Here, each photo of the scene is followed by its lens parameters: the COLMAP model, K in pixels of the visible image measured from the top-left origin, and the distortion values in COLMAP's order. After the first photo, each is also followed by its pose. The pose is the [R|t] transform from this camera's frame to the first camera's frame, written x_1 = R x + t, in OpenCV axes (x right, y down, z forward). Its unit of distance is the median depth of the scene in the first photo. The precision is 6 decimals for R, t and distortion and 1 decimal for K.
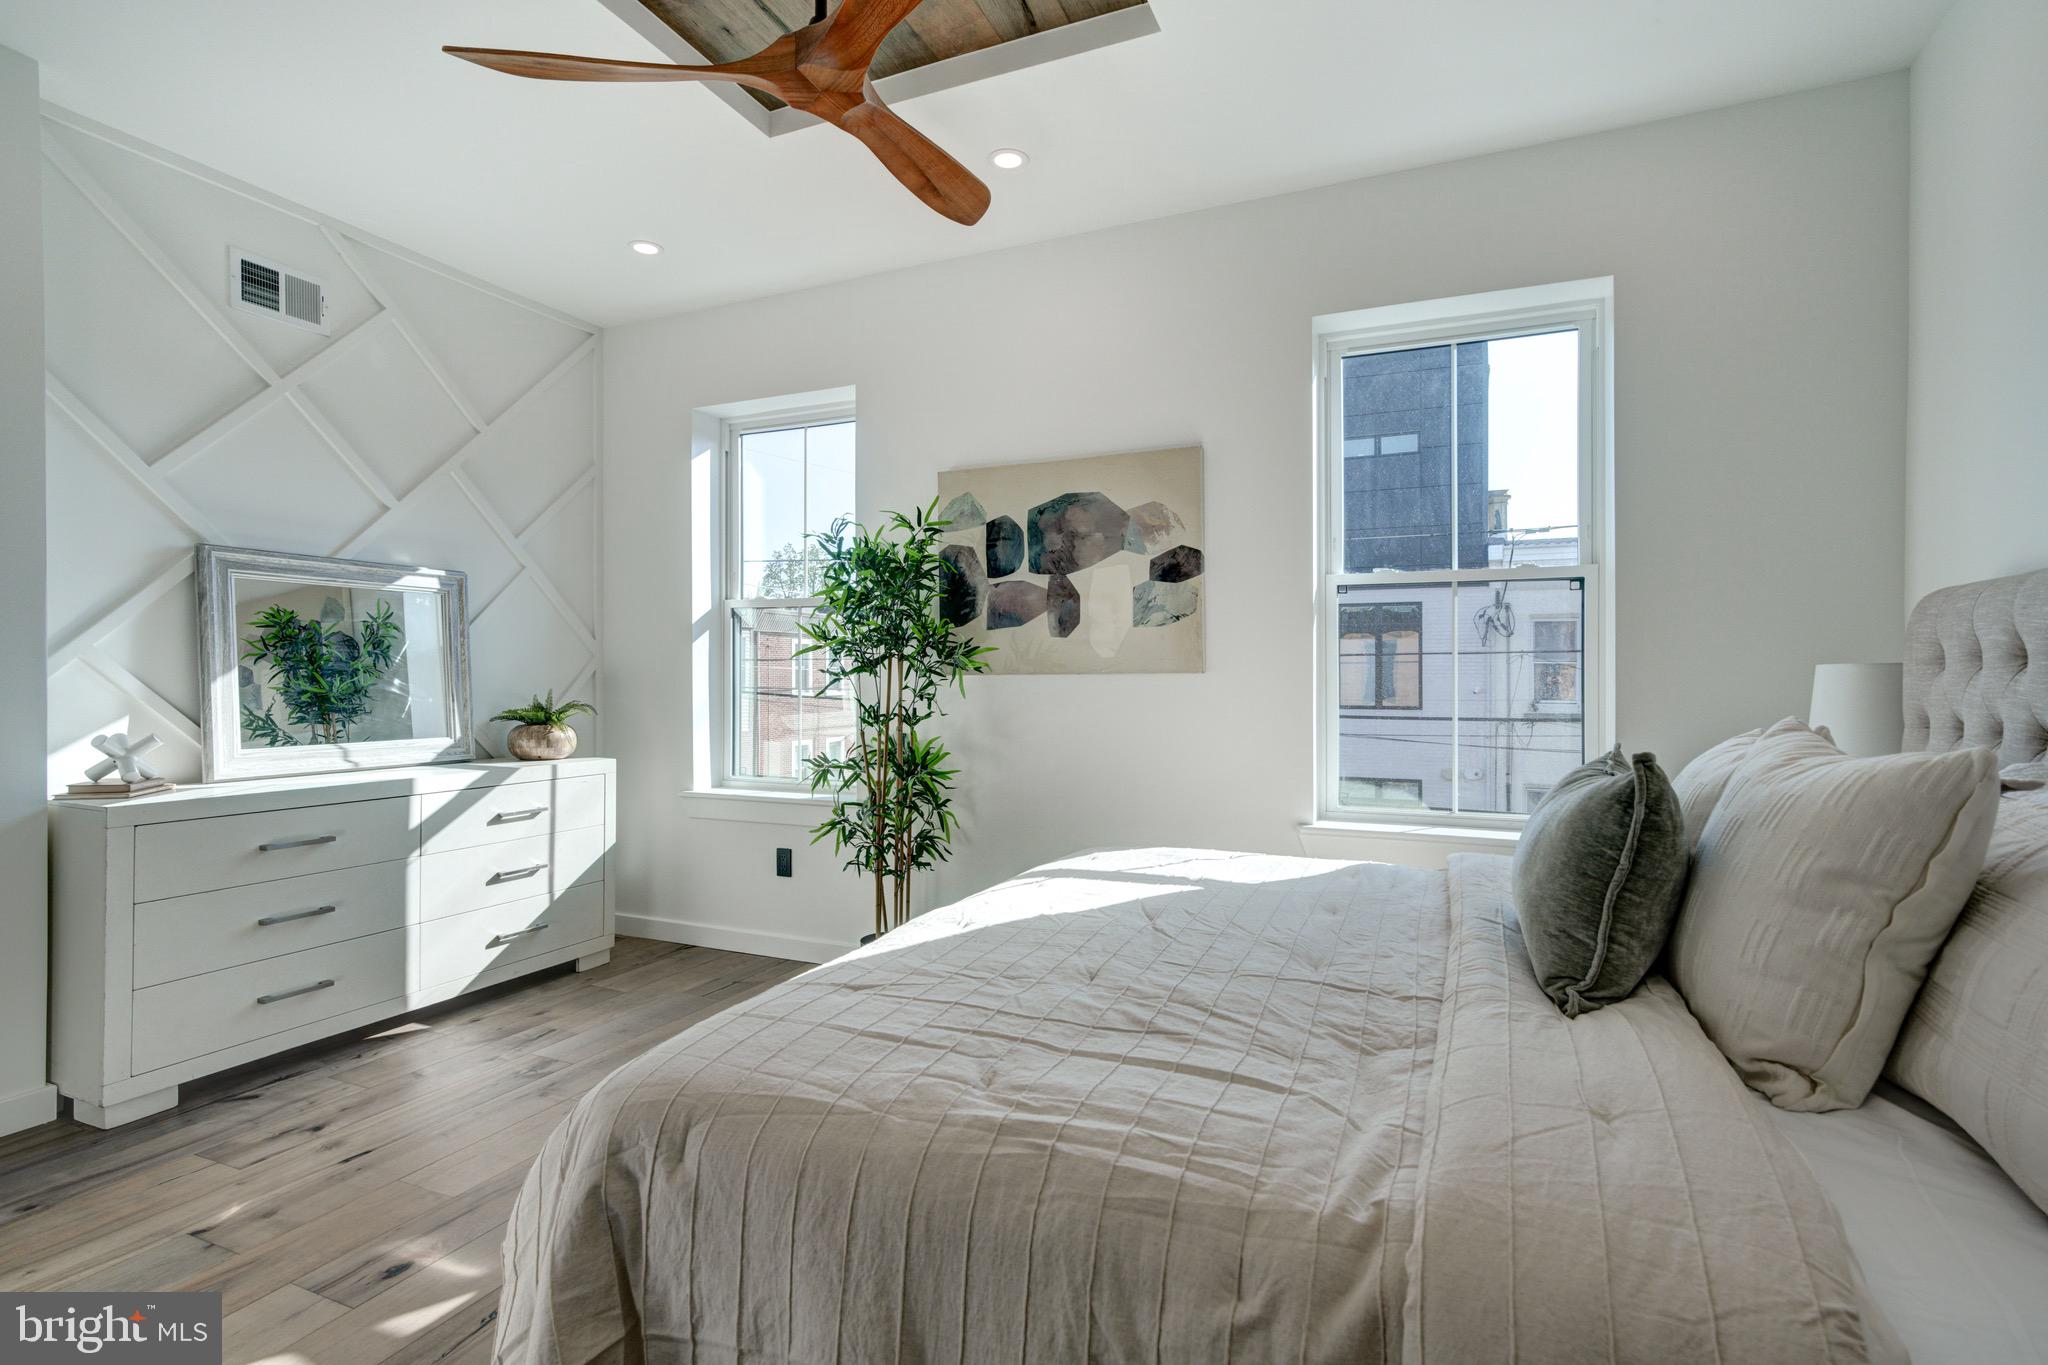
lens RADIAL K [[1001.1, 0, 1017.8], [0, 1001.1, 680.9], [0, 0, 1]] dist [-0.002739, 0.001620]
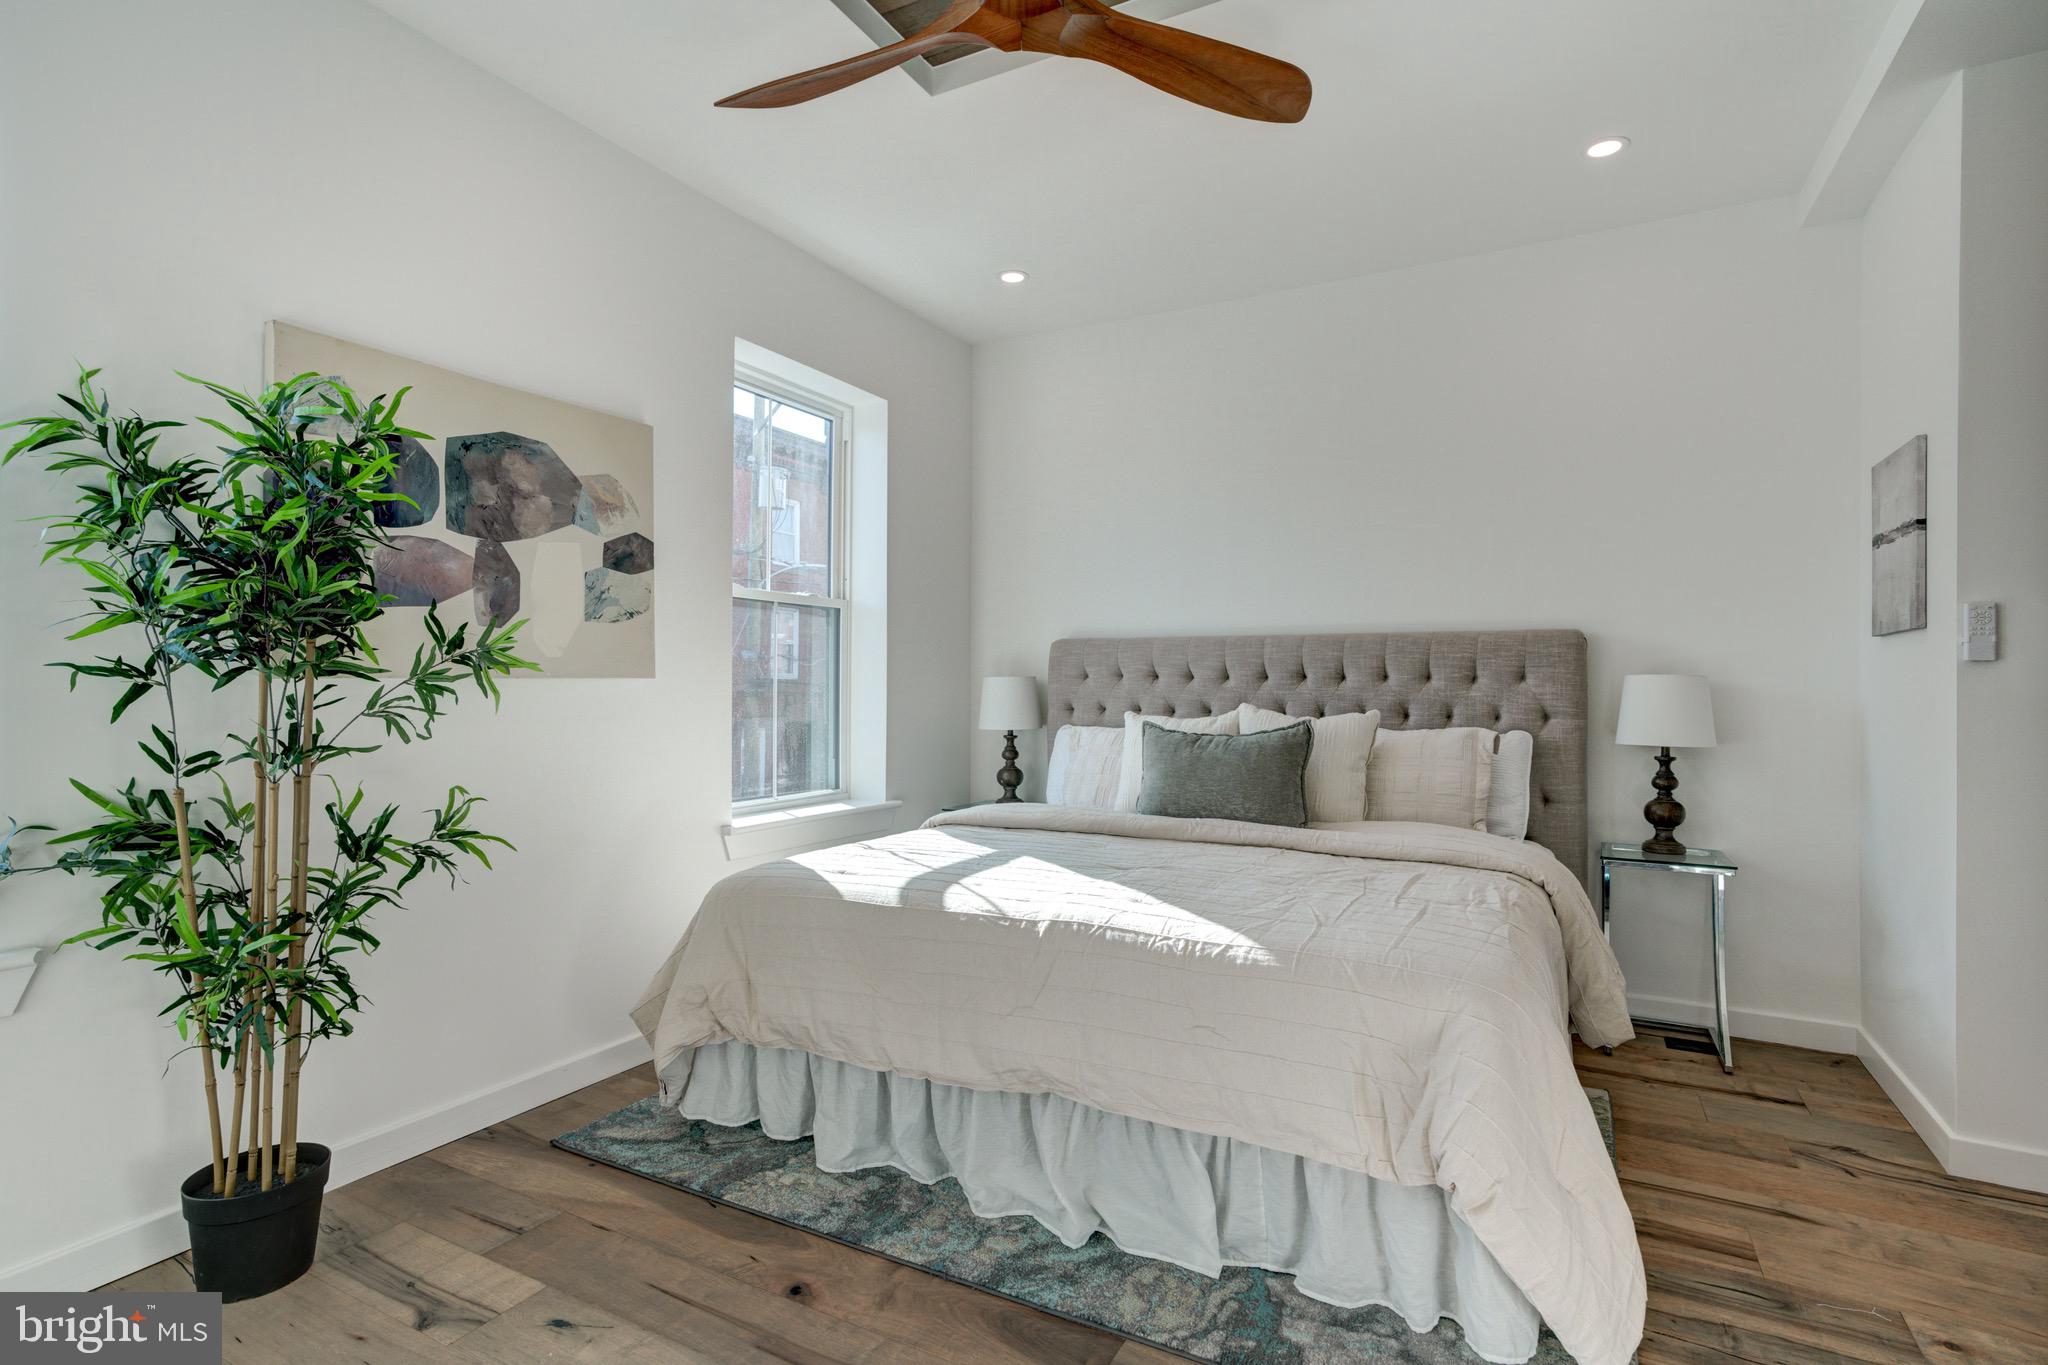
lens RADIAL K [[1001.1, 0, 1017.8], [0, 1001.1, 680.9], [0, 0, 1]] dist [-0.002739, 0.001620]
pose [[0.081239, 0.003382, 0.996689, -0.666786], [-0.002324, 0.999992, -0.003204, -0.003453], [-0.996692, -0.002056, 0.081246, 0.579980]]
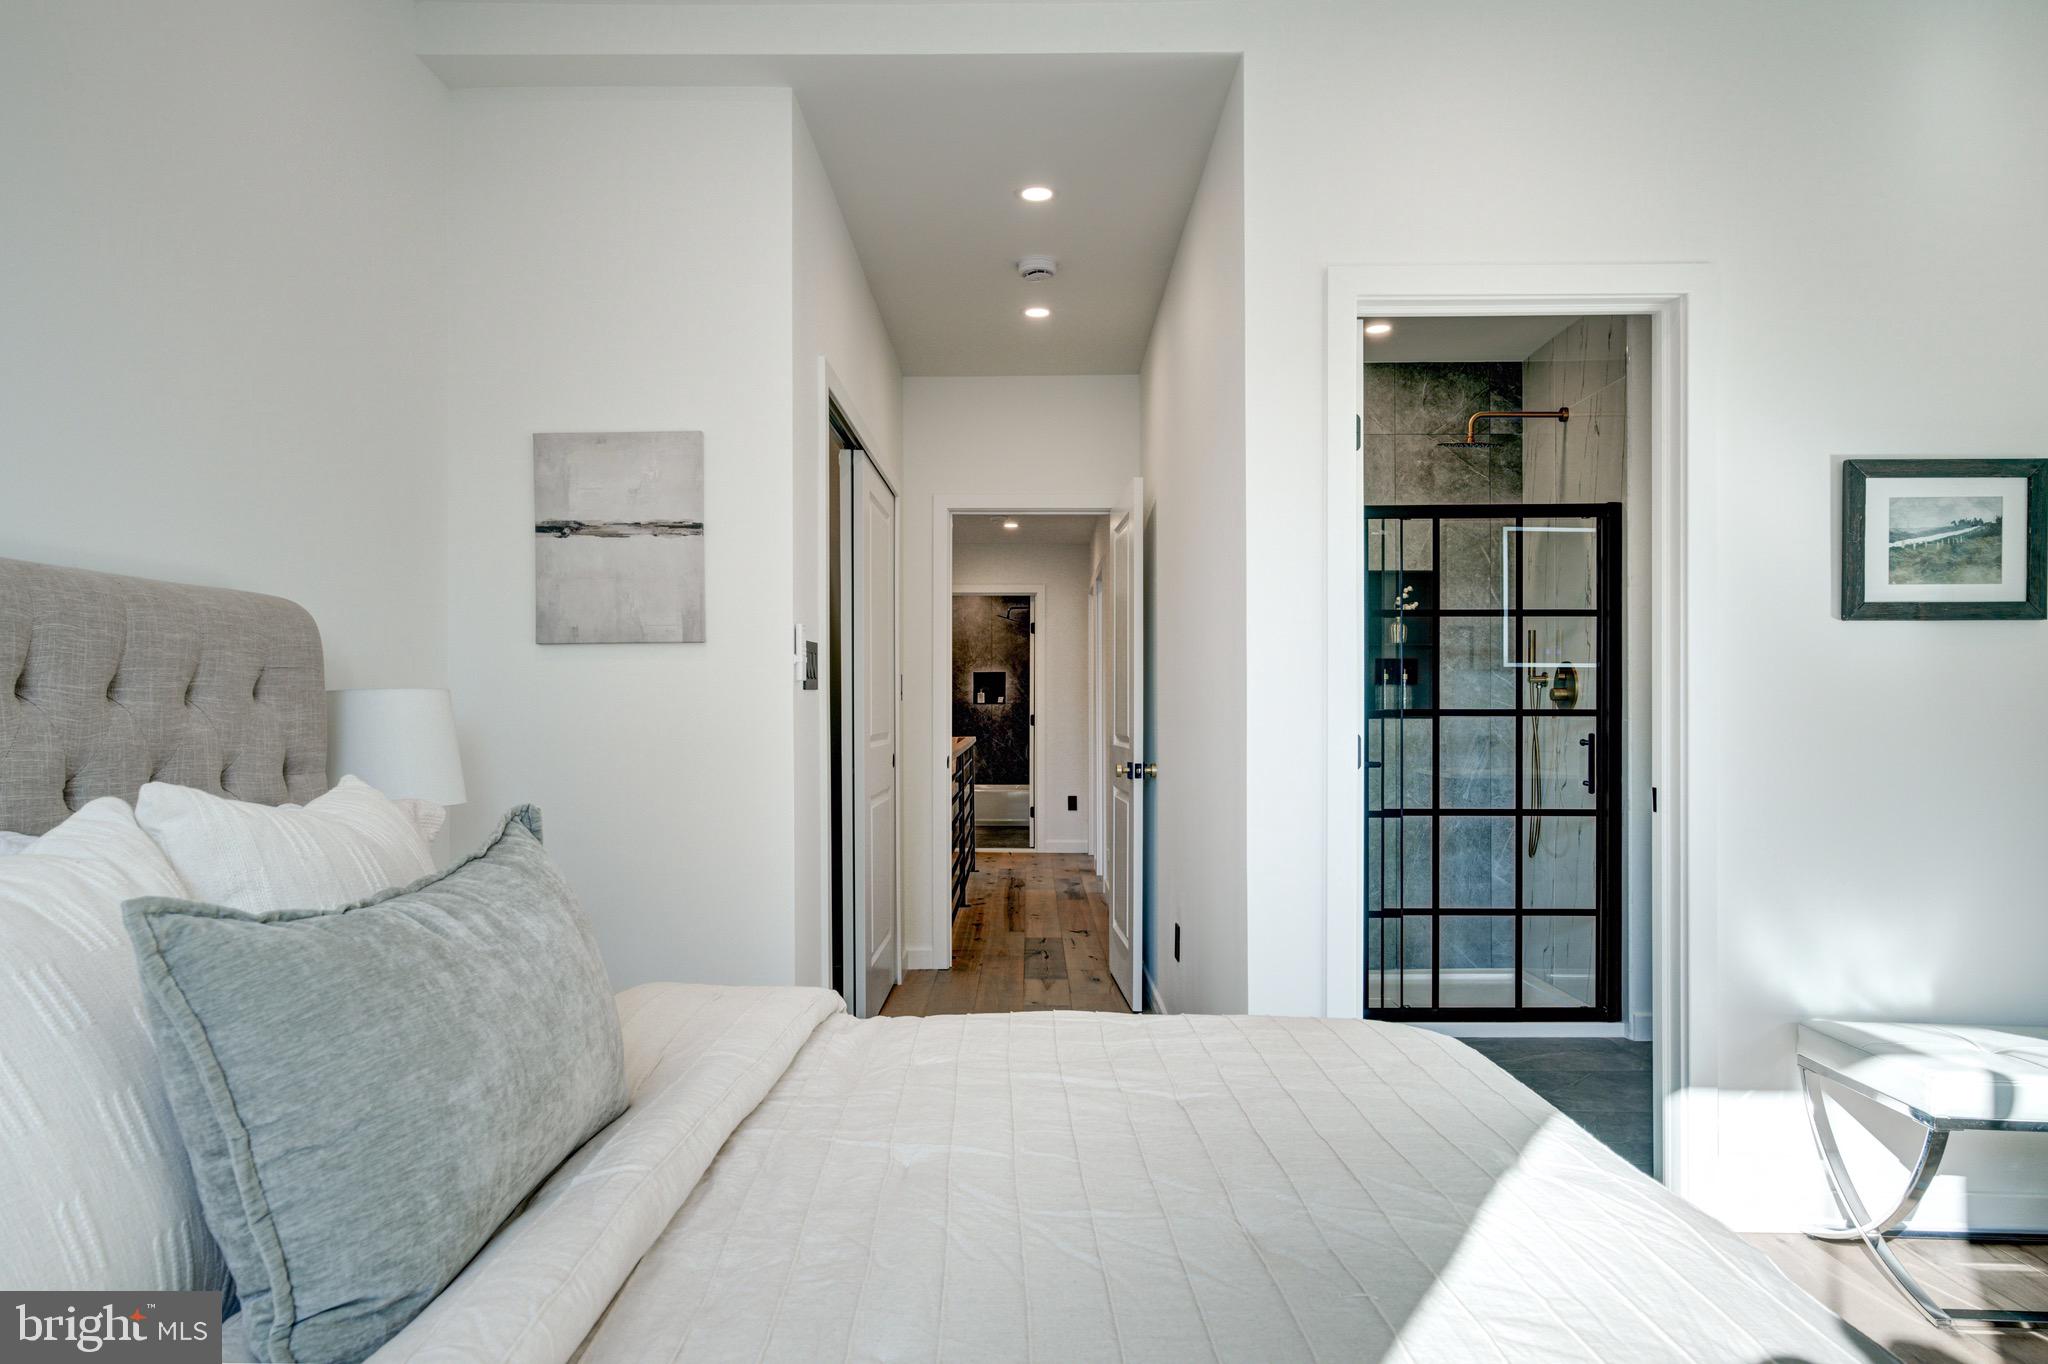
lens RADIAL K [[1224.8, 0, 1028.2], [0, 1224.8, 692.4], [0, 0, 1]] dist [0.003687, 0.003350]
pose [[-0.914079, -0.000858, -0.405535, 0.308672], [0.001212, 0.999988, -0.004846, -0.007921], [0.405534, -0.004921, -0.914067, 0.841675]]
